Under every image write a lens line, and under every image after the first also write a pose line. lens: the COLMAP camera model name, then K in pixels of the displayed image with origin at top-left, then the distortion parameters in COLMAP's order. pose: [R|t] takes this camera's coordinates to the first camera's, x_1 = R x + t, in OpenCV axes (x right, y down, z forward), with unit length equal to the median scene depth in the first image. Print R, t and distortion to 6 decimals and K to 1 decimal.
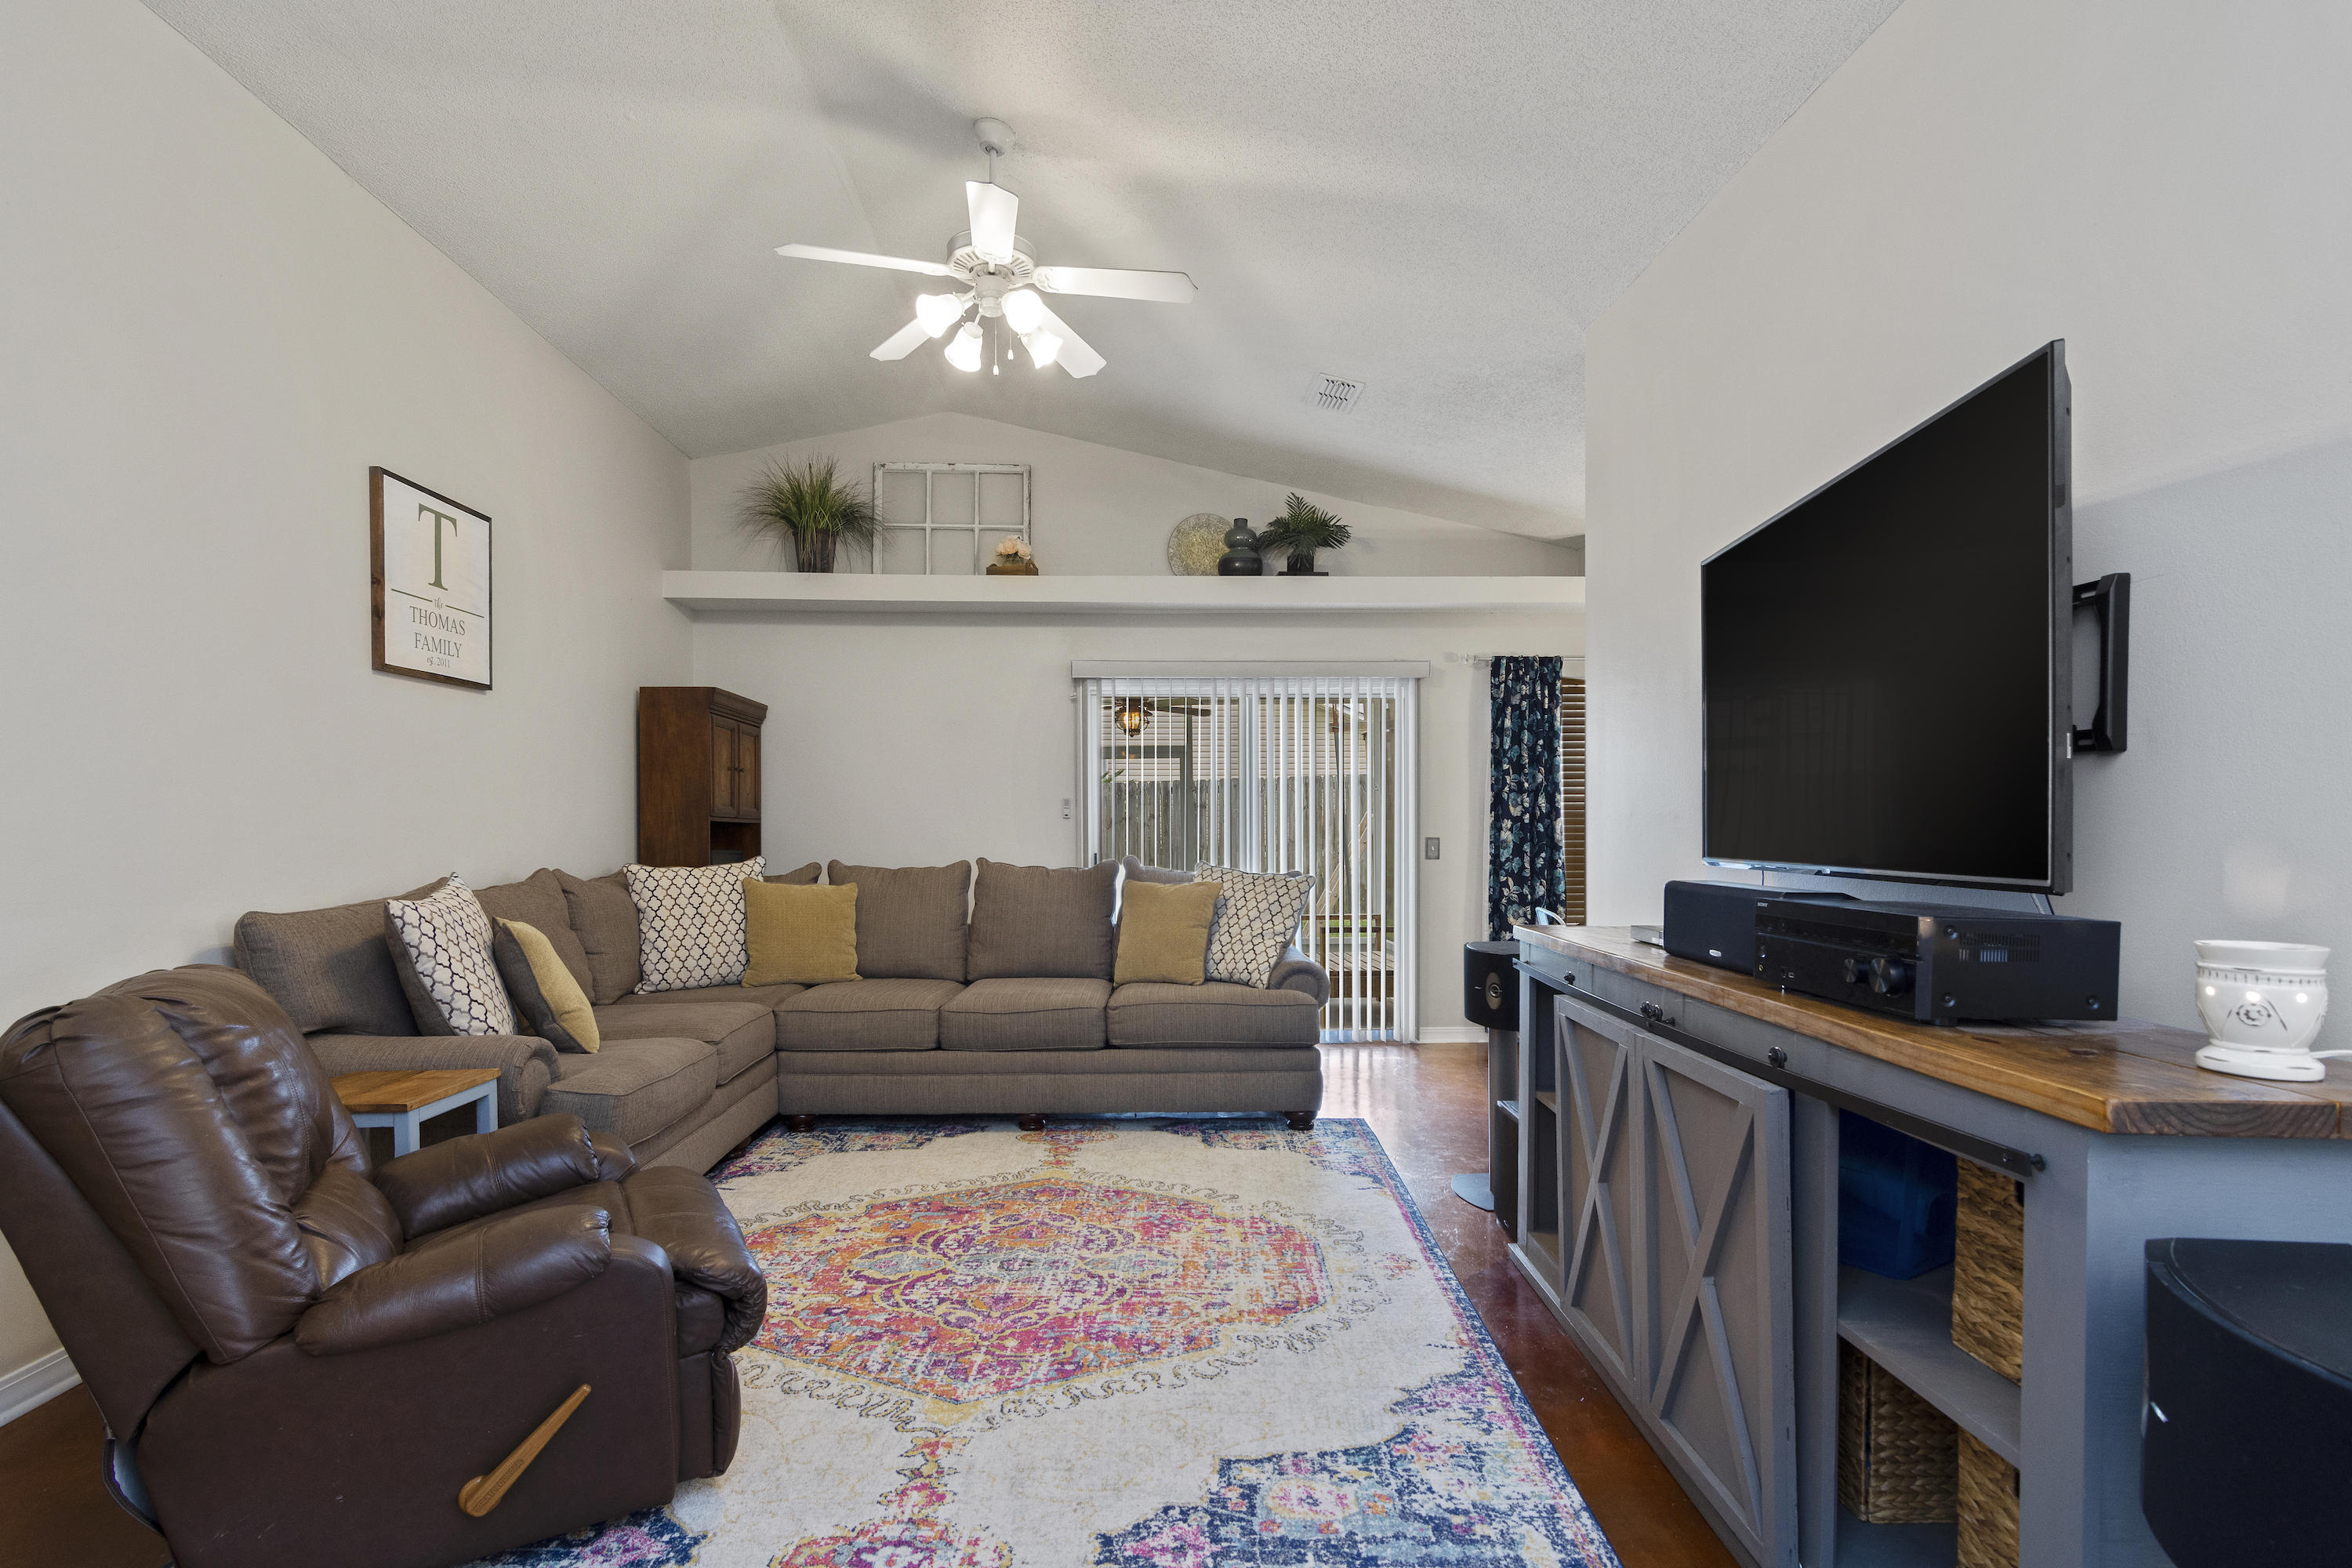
lens RADIAL K [[1133.0, 0, 1187.3], [0, 1133.0, 840.7], [0, 0, 1]] dist [-0.001176, -0.000635]
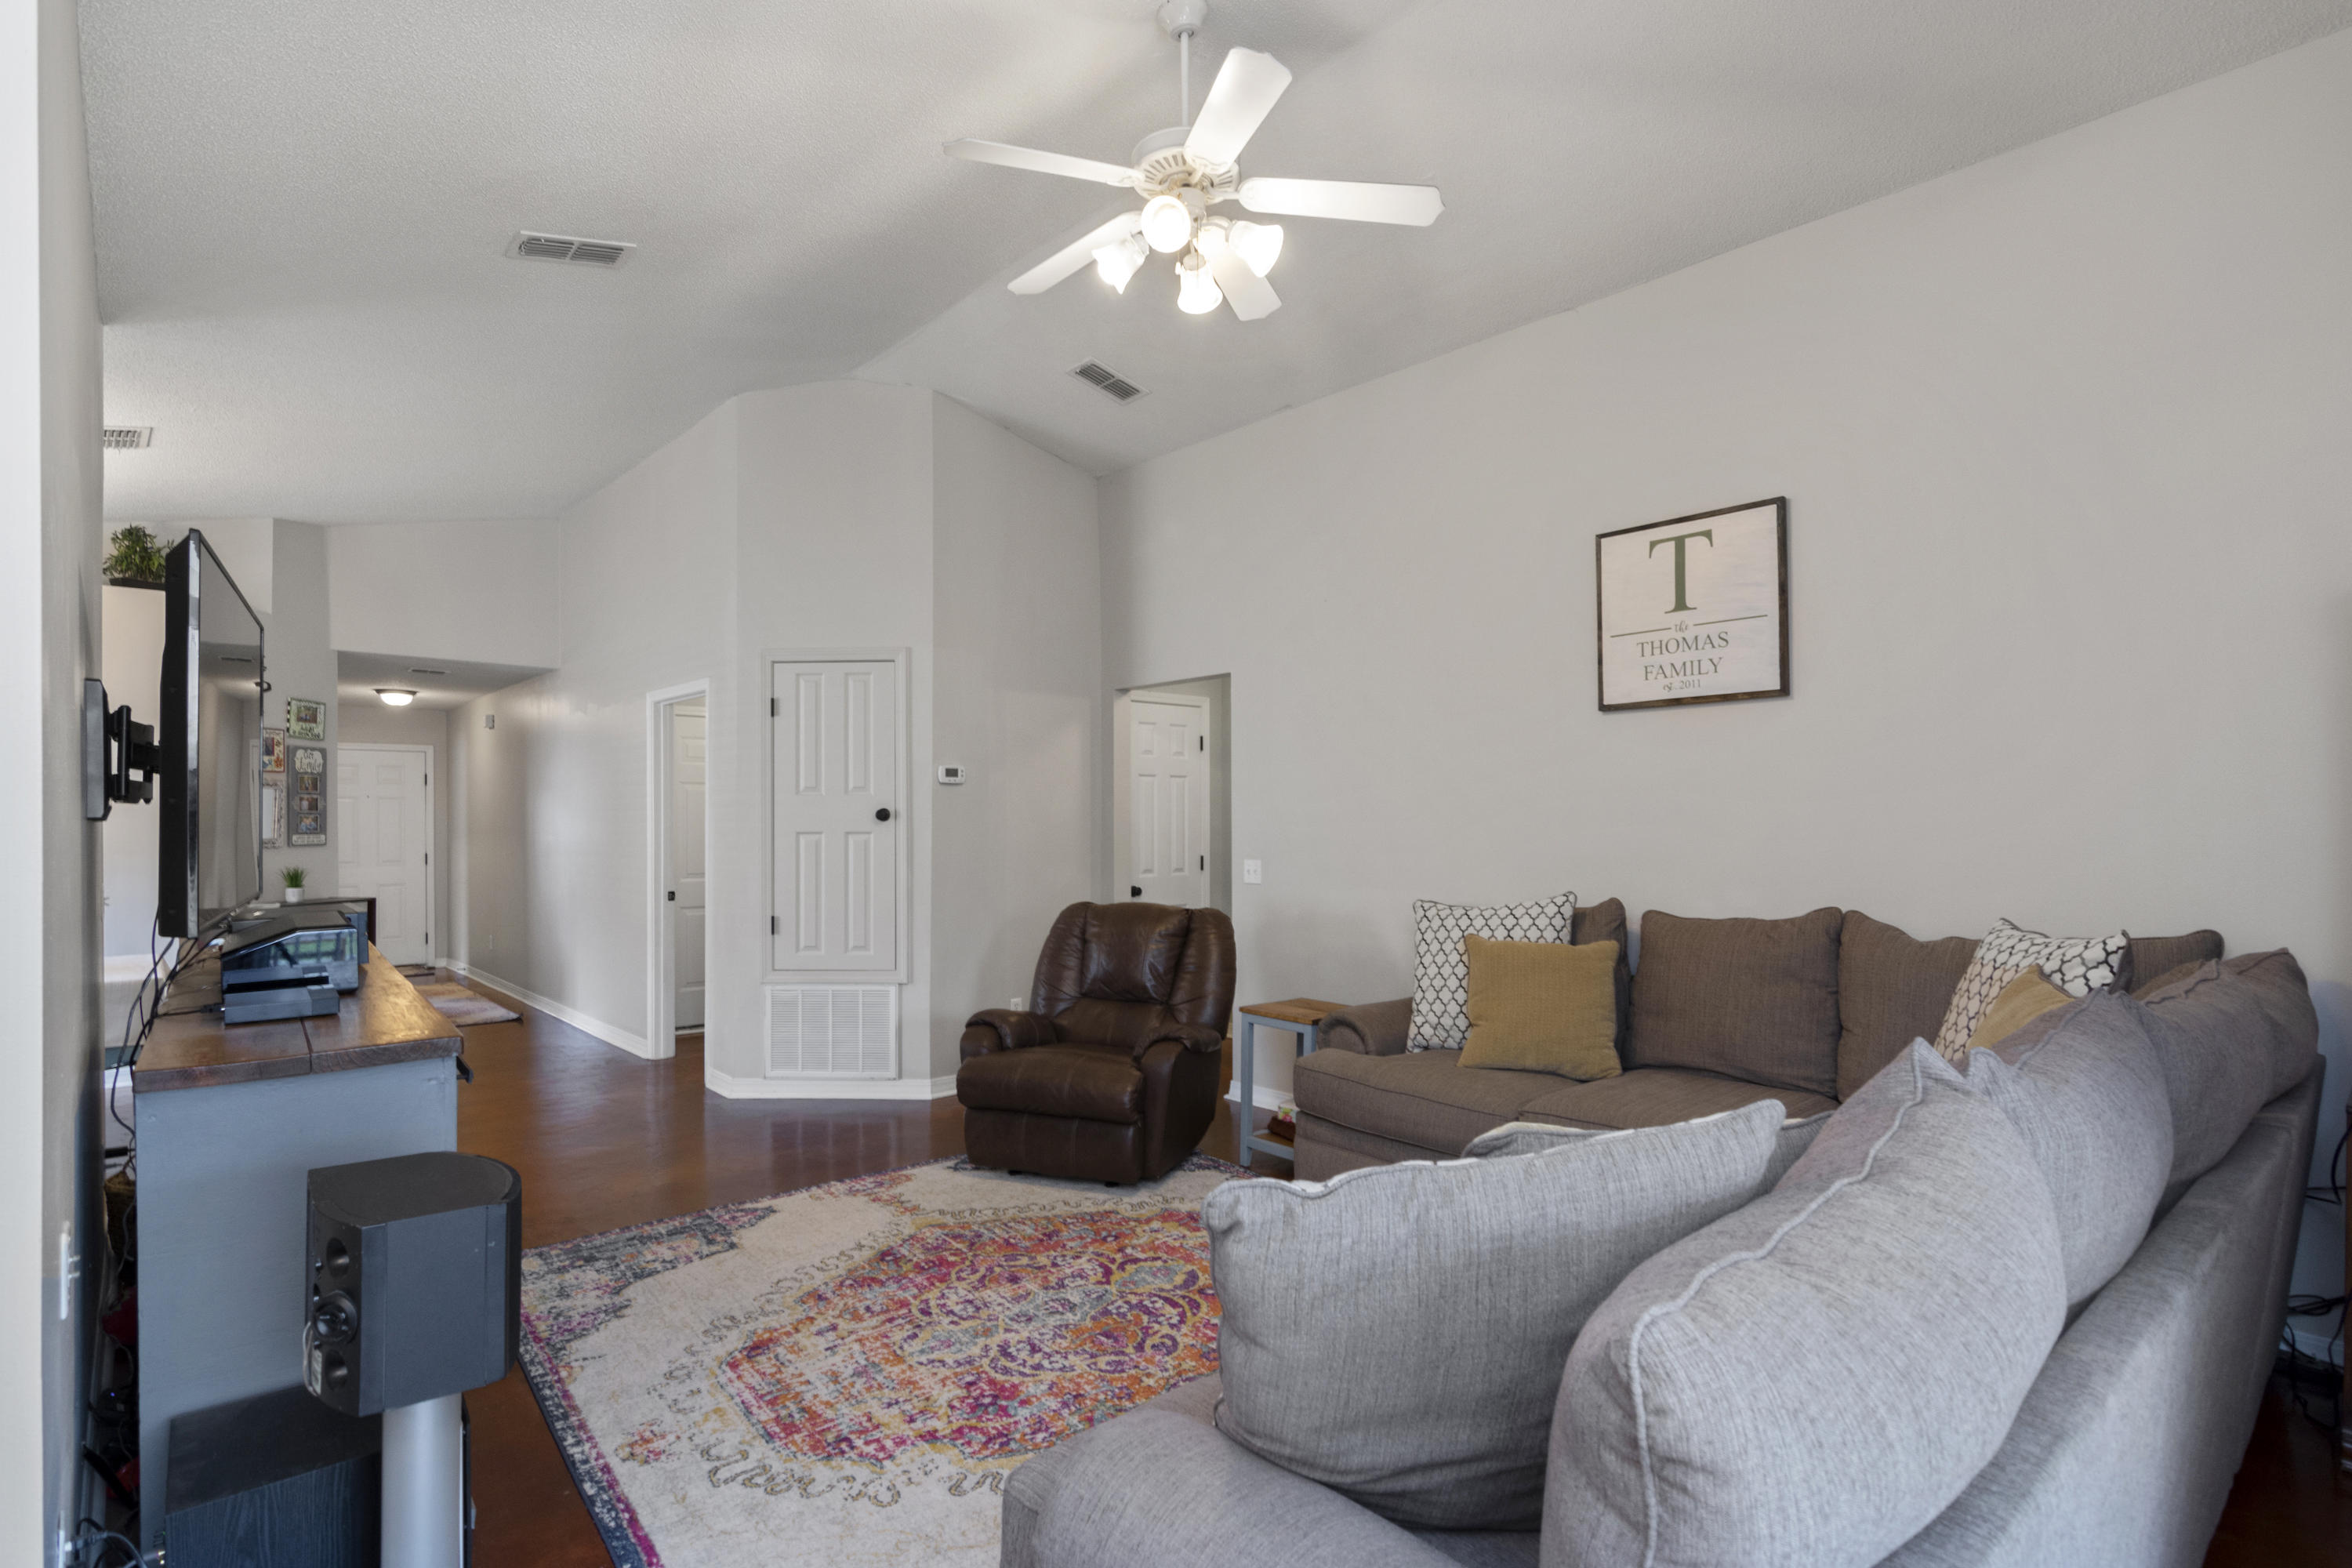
lens RADIAL K [[1133.0, 0, 1158.8], [0, 1133.0, 794.4], [0, 0, 1]] dist [-0.001176, -0.000635]
pose [[-0.777186, -0.006041, -0.629242, 0.261548], [-0.003433, 0.999980, -0.005361, -0.043049], [0.629262, -0.002006, -0.777191, 1.179369]]
